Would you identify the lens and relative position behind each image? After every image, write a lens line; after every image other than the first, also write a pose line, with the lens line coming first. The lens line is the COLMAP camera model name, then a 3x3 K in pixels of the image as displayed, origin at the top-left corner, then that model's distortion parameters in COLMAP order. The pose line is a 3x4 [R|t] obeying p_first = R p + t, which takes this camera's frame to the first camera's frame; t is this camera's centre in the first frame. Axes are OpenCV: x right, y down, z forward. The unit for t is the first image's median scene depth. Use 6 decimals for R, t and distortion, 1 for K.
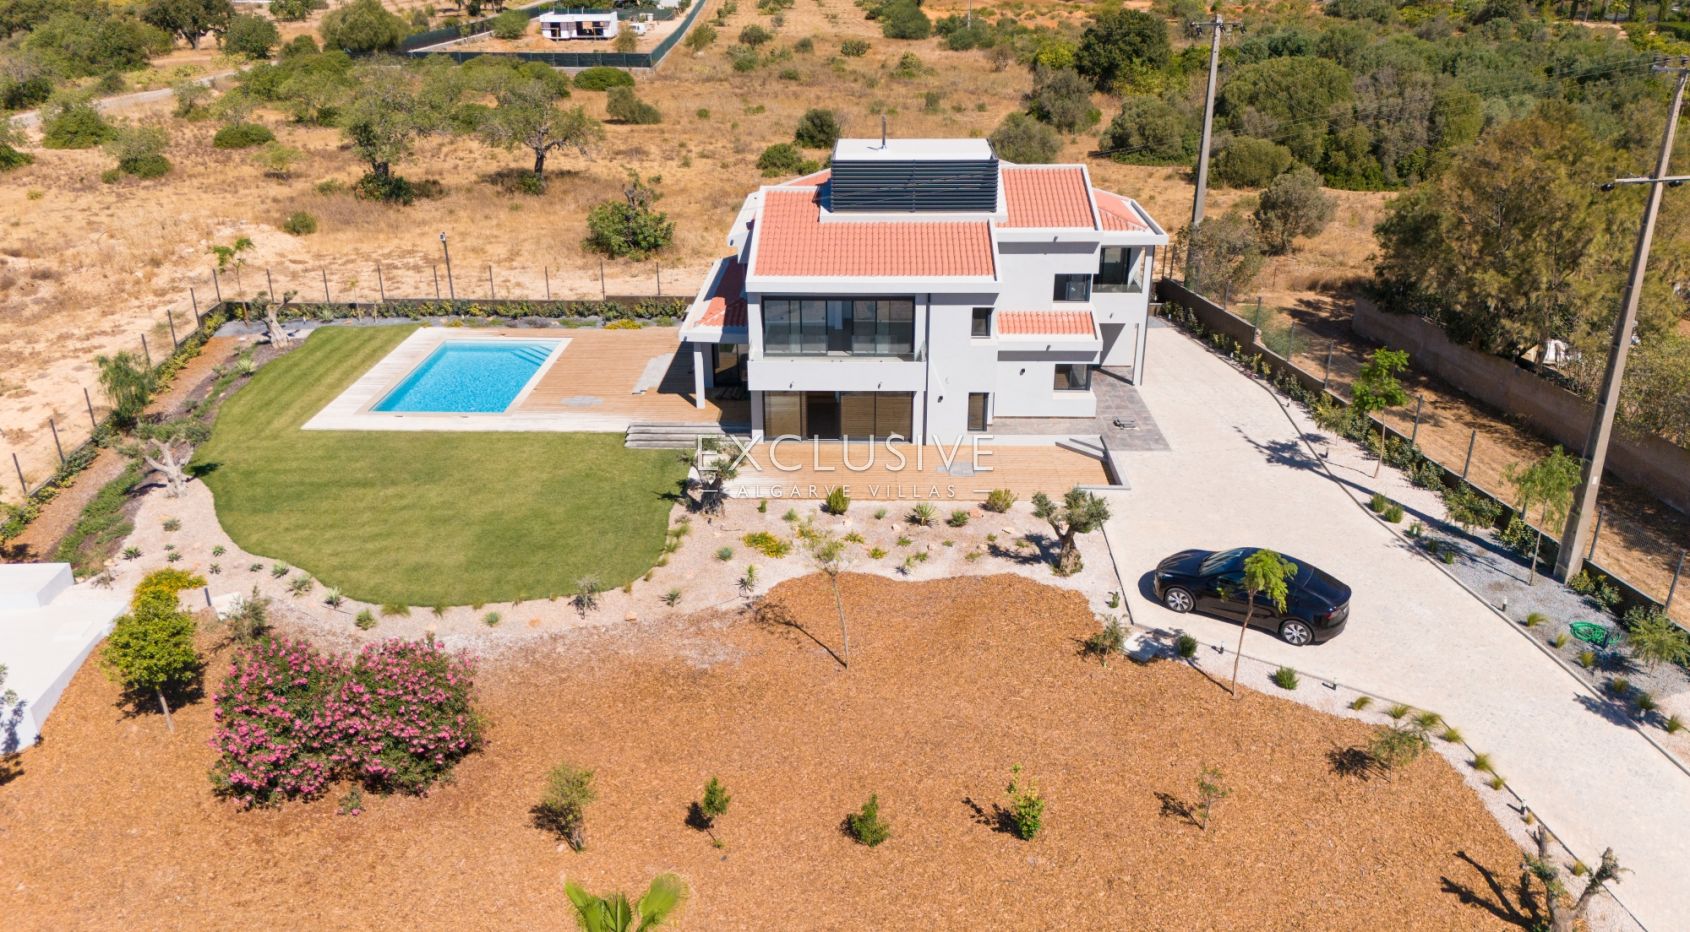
lens RADIAL K [[1246.4, 0, 845.0], [0, 1246.4, 466.0], [0, 0, 1]] dist [0.065623, -0.060379]
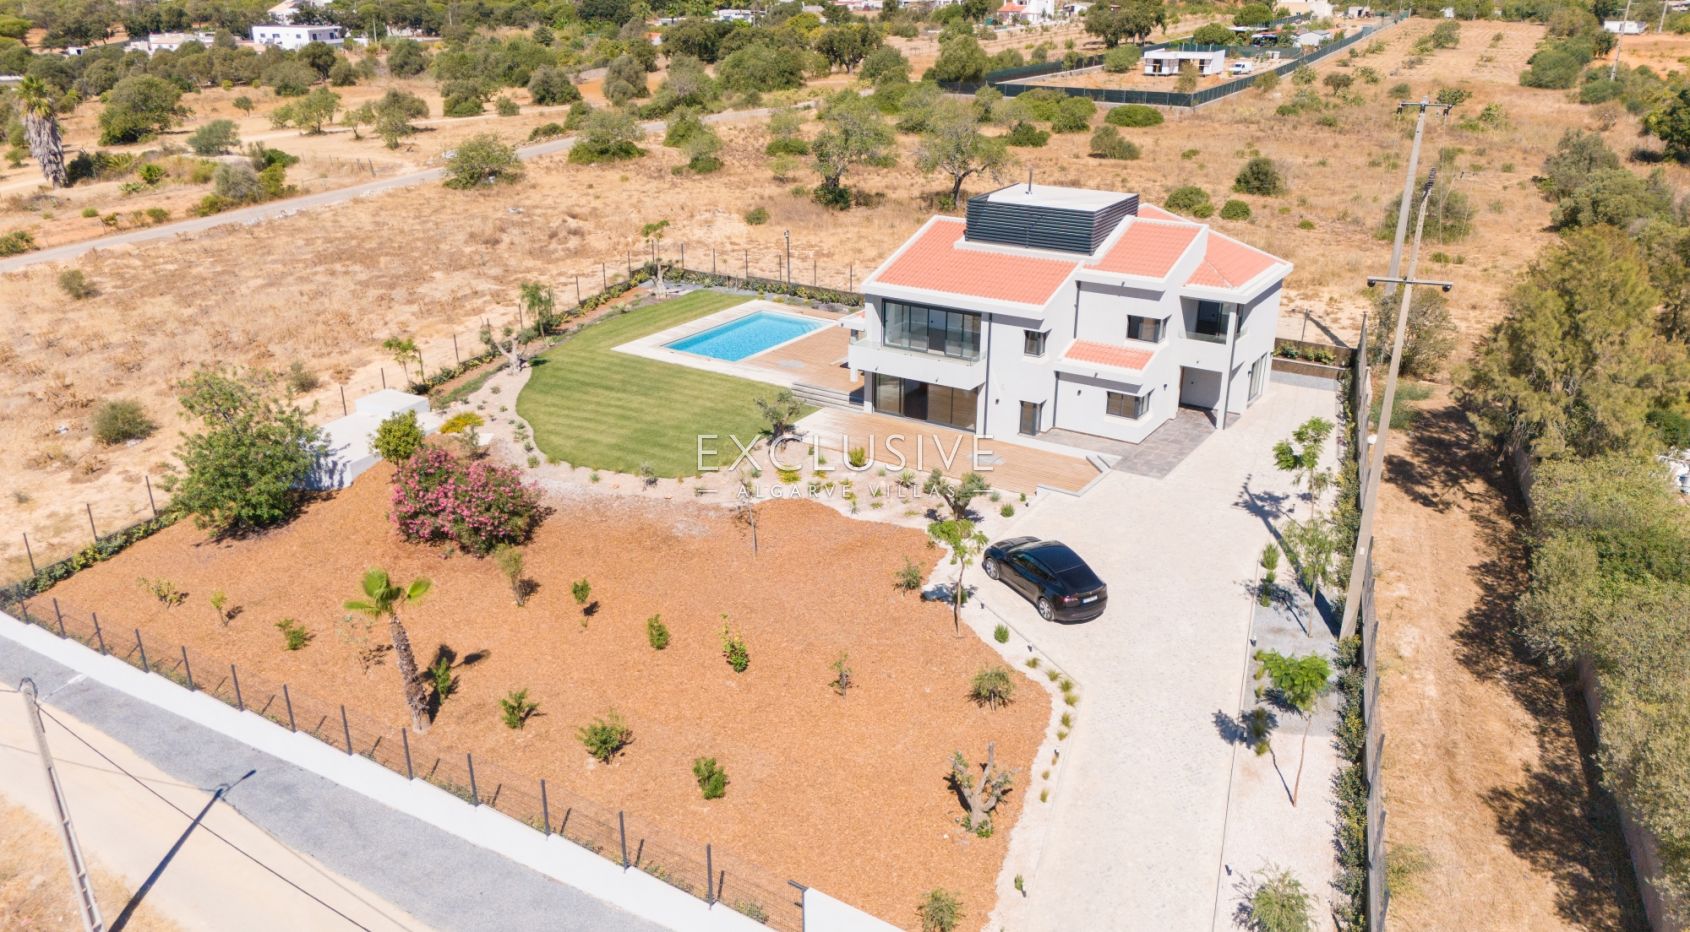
lens RADIAL K [[1246.4, 0, 845.0], [0, 1246.4, 466.0], [0, 0, 1]] dist [0.065623, -0.060379]
pose [[0.851785, 0.196792, -0.485525, 0.566742], [-0.205443, 0.978007, 0.035984, -0.005754], [0.481929, 0.069097, 0.873482, -0.129363]]
